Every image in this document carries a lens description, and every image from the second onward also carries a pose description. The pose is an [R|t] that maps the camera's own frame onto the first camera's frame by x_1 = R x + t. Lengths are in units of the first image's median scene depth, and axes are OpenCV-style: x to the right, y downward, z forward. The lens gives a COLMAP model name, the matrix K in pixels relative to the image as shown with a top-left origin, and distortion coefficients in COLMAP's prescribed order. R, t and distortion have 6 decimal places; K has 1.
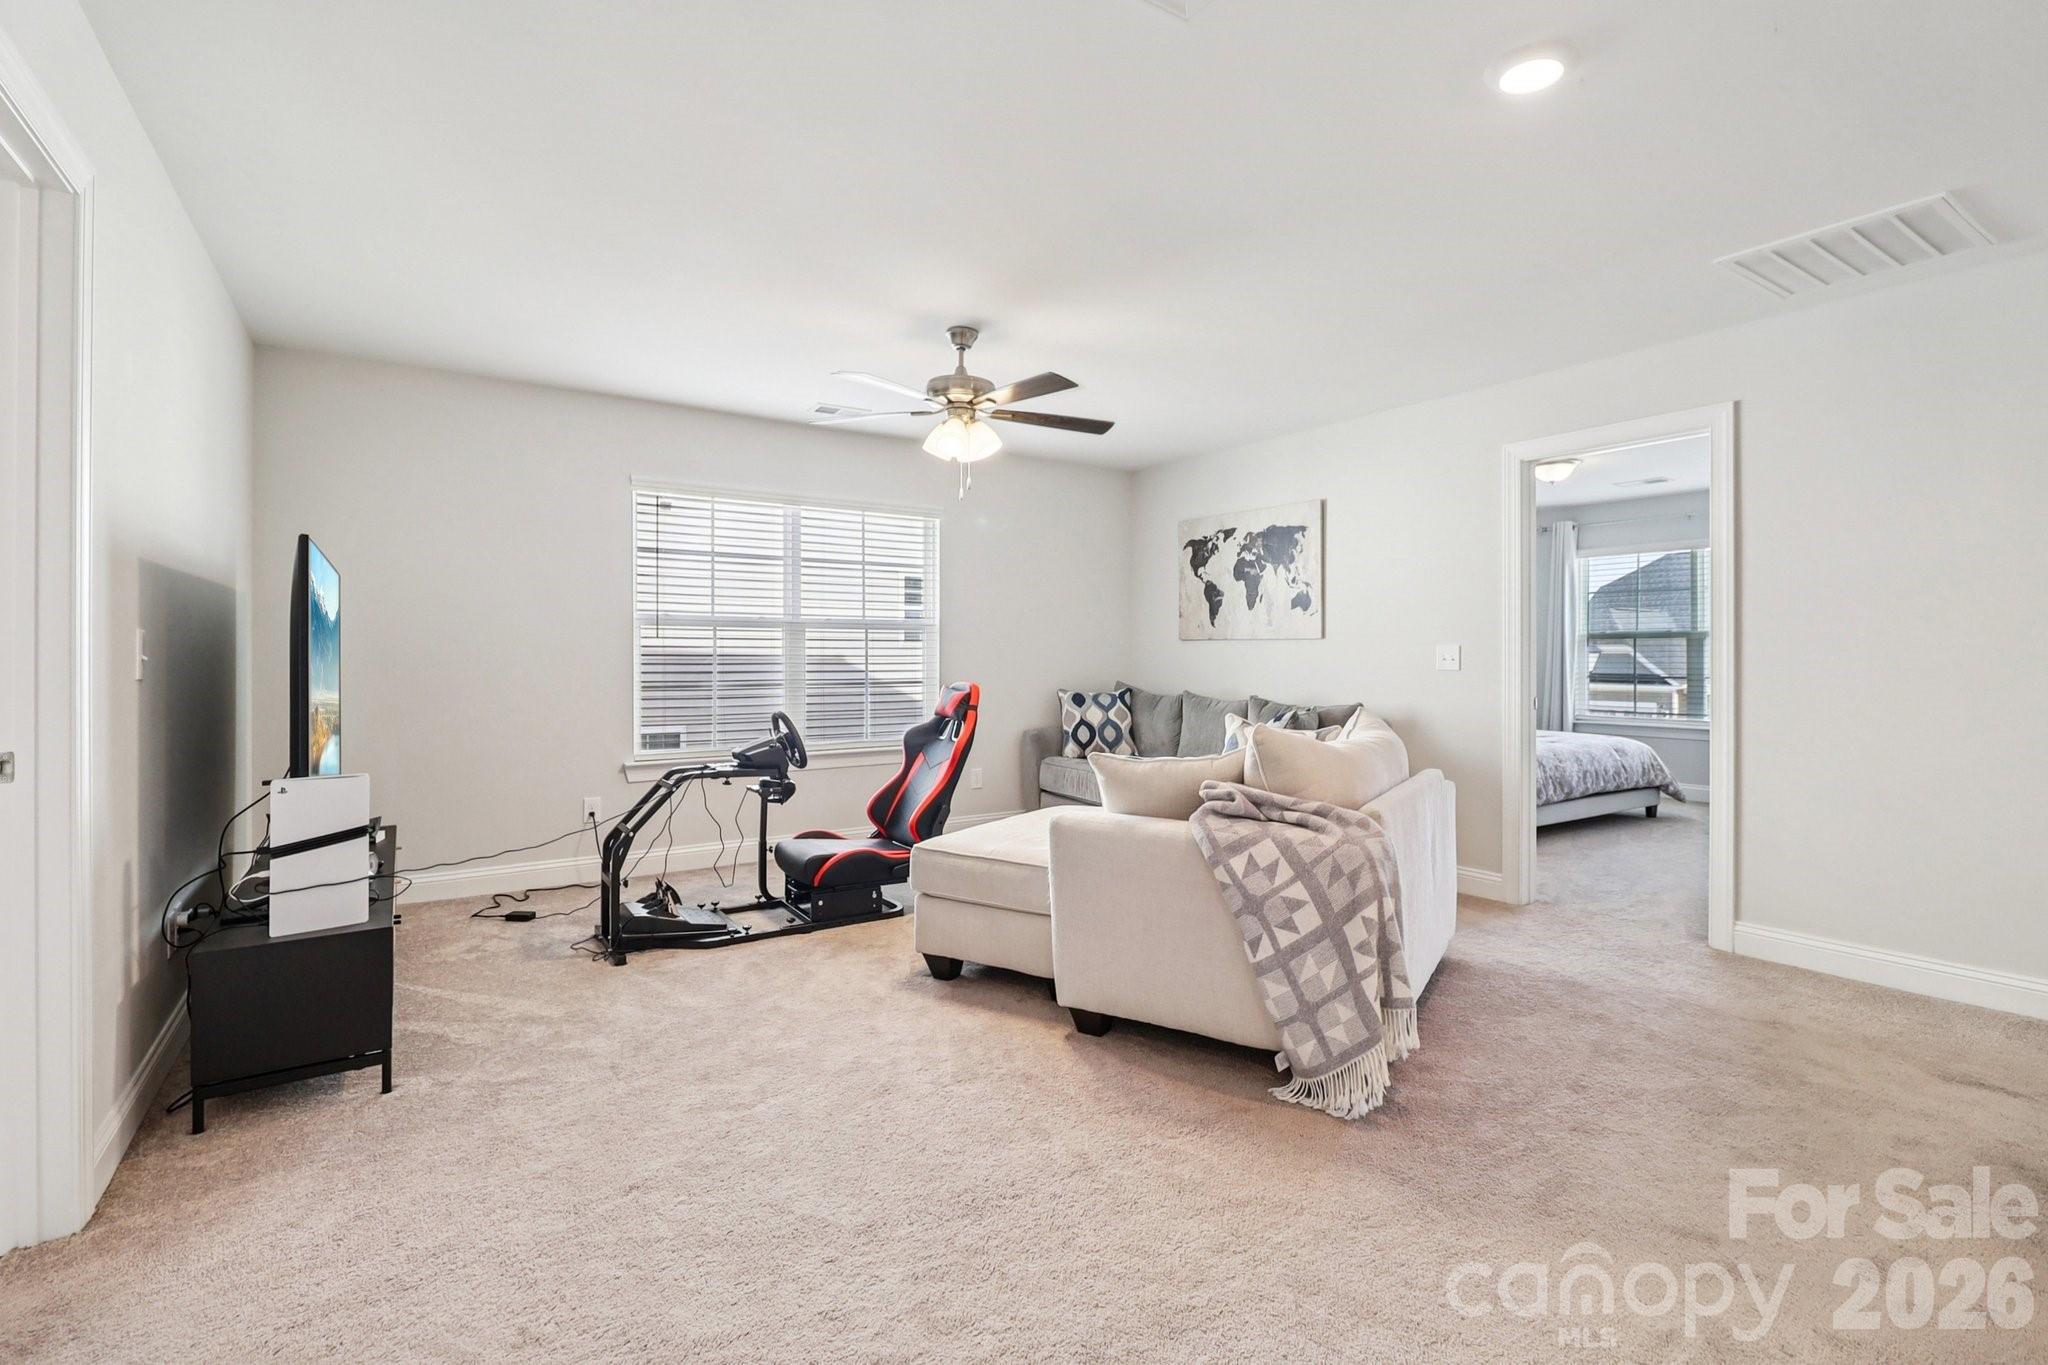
lens RADIAL K [[939.7, 0, 1028.5], [0, 939.7, 665.7], [0, 0, 1]] dist [-0.002710, -0.010298]
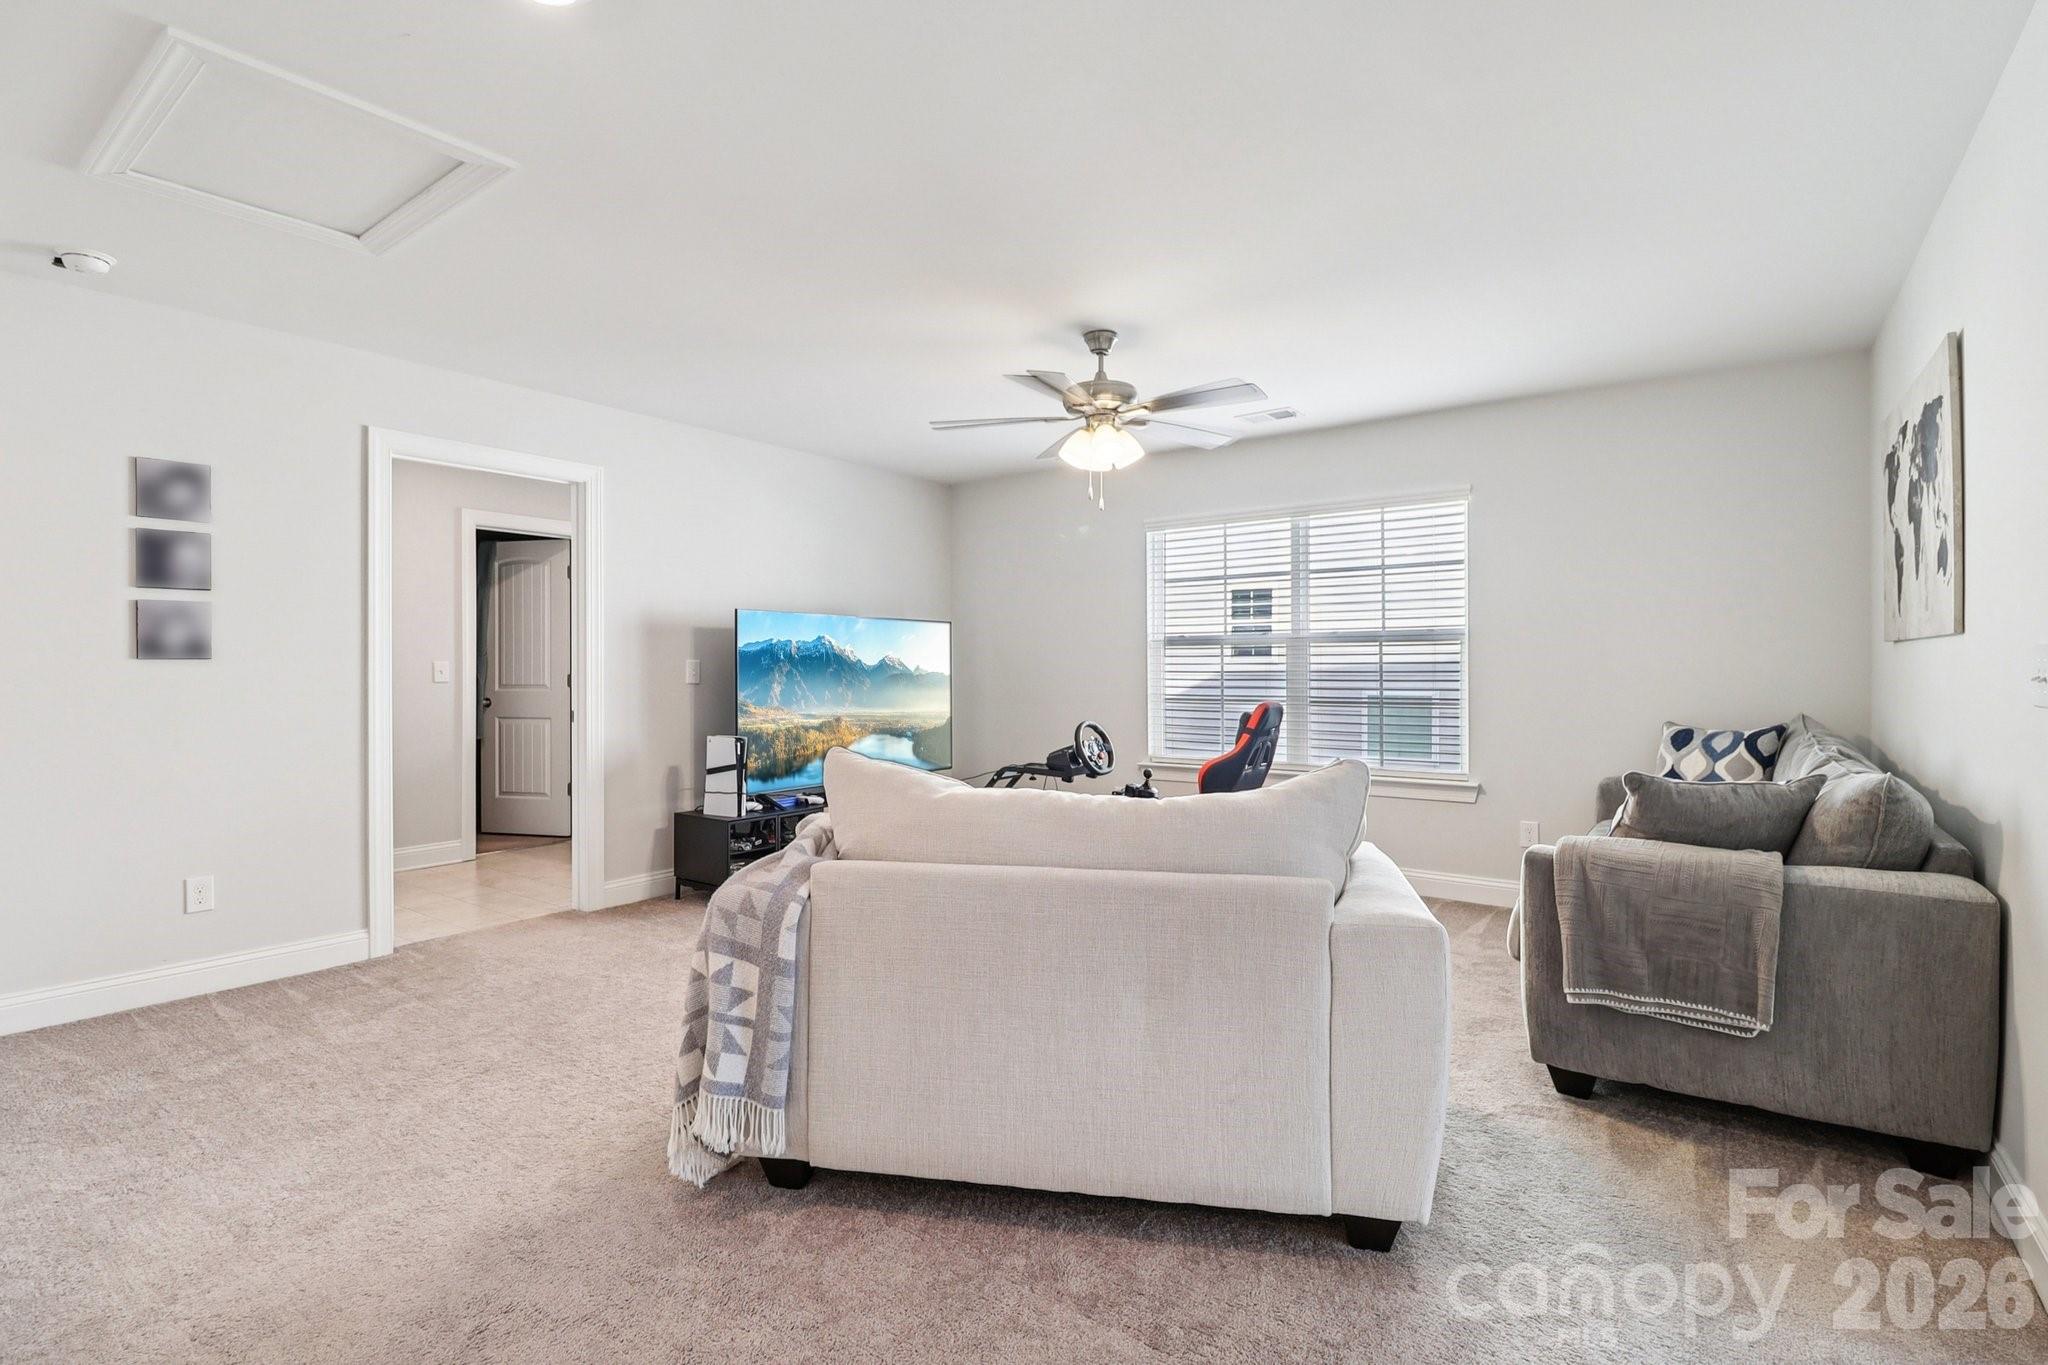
lens RADIAL K [[939.7, 0, 1011.4], [0, 939.7, 677.3], [0, 0, 1]] dist [-0.002710, -0.010298]
pose [[0.341469, 0.002572, -0.939889, 0.532315], [-0.006209, 0.999981, 0.000481, -0.003970], [0.939872, 0.005671, 0.341479, 0.373856]]
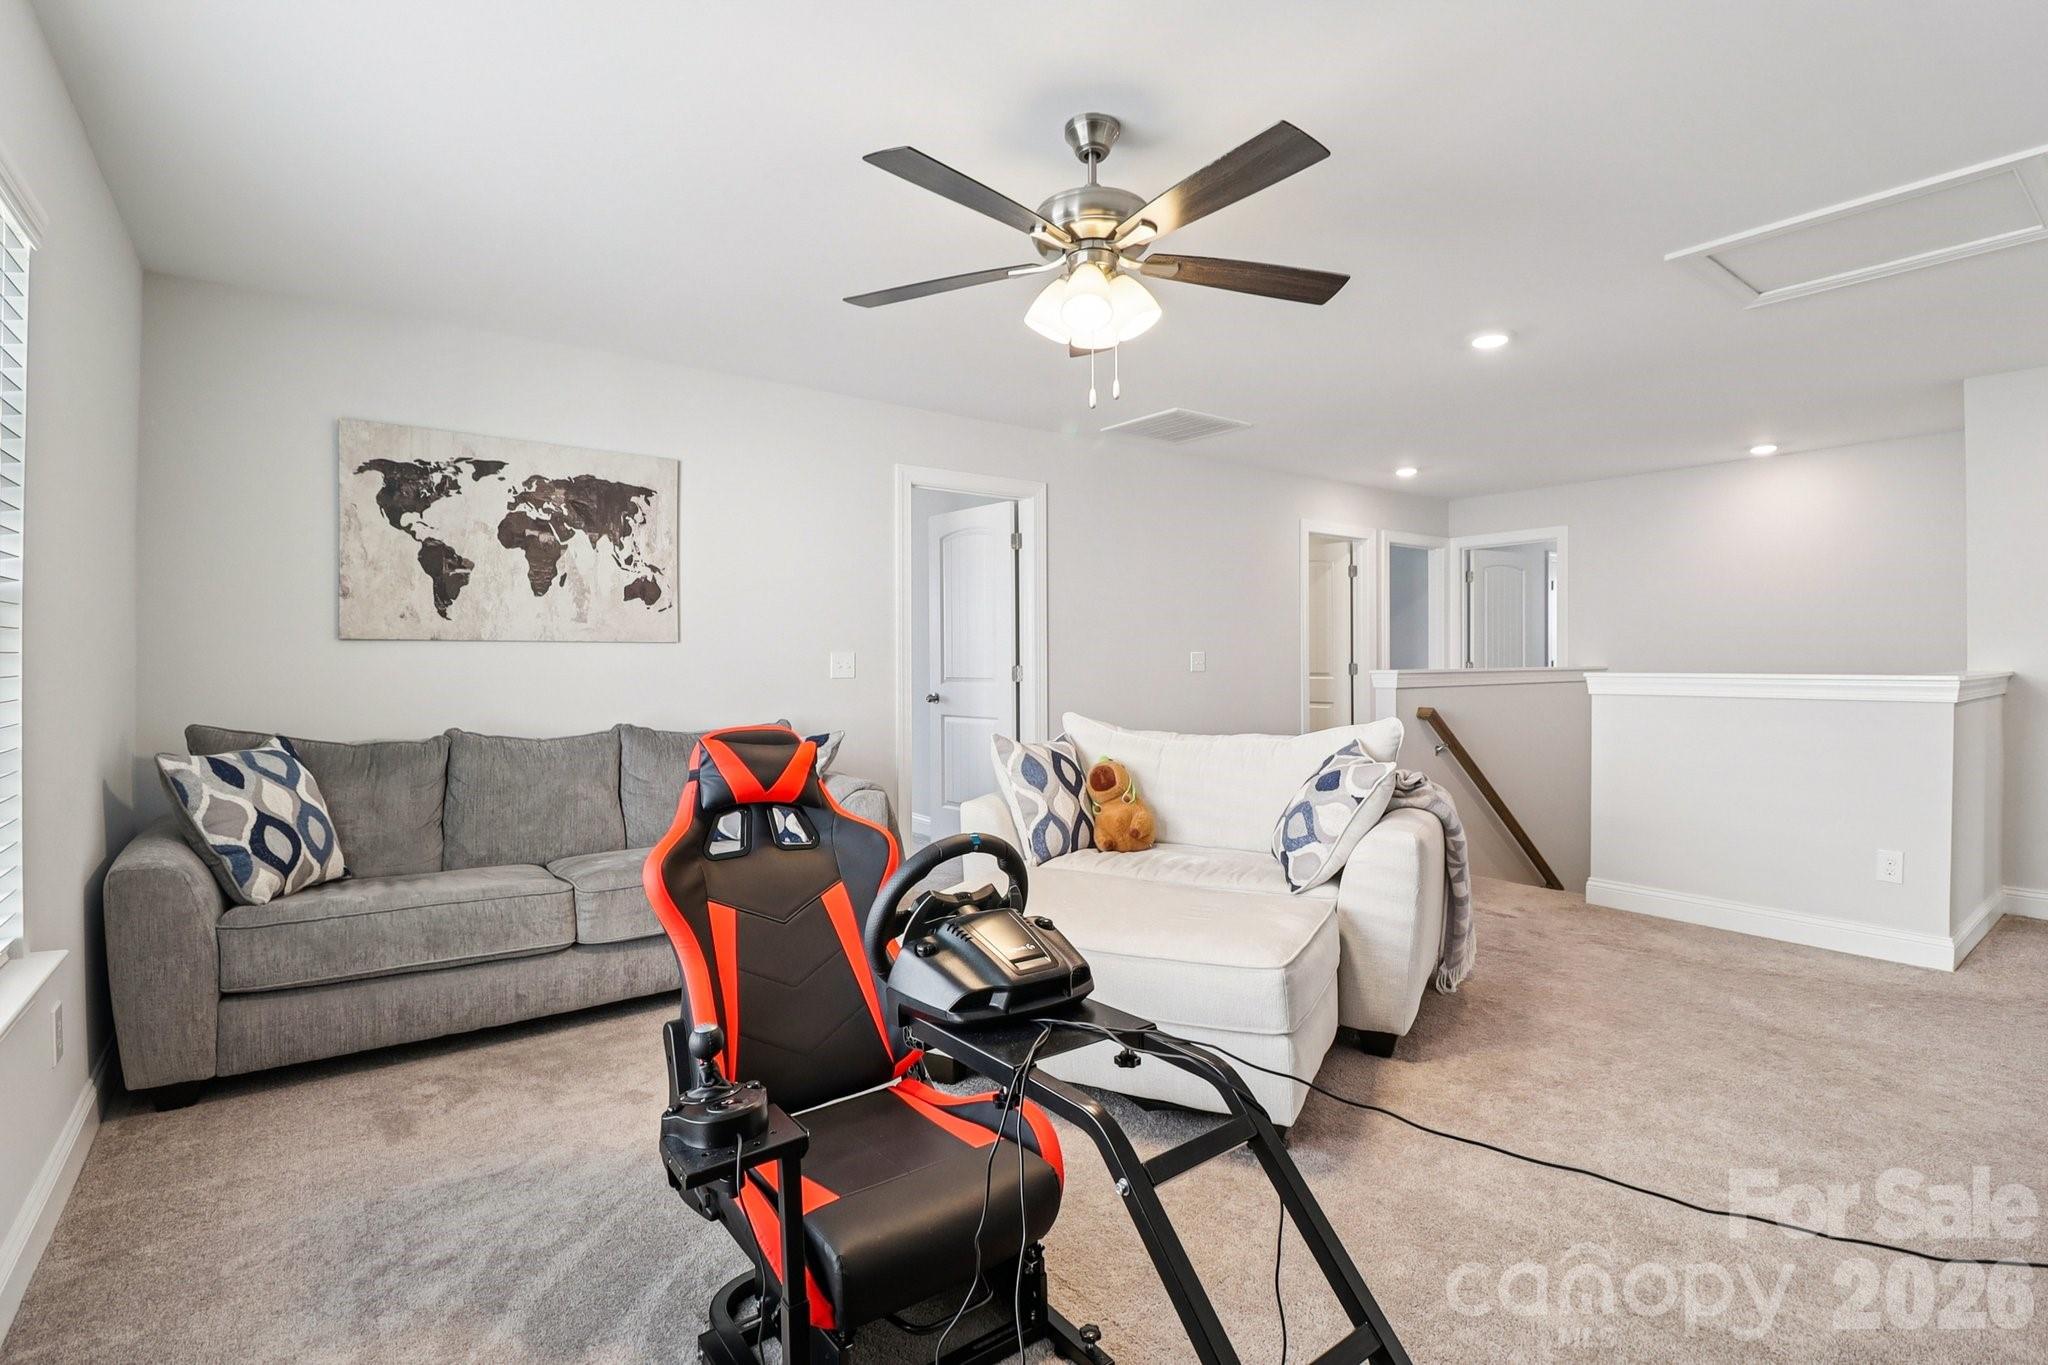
lens RADIAL K [[939.7, 0, 1029.8], [0, 939.7, 680.2], [0, 0, 1]] dist [-0.002710, -0.010298]
pose [[-0.053302, -0.017721, 0.998421, -0.424253], [0.023218, 0.999550, 0.018981, -0.005896], [-0.998308, 0.024193, -0.052867, 0.693360]]
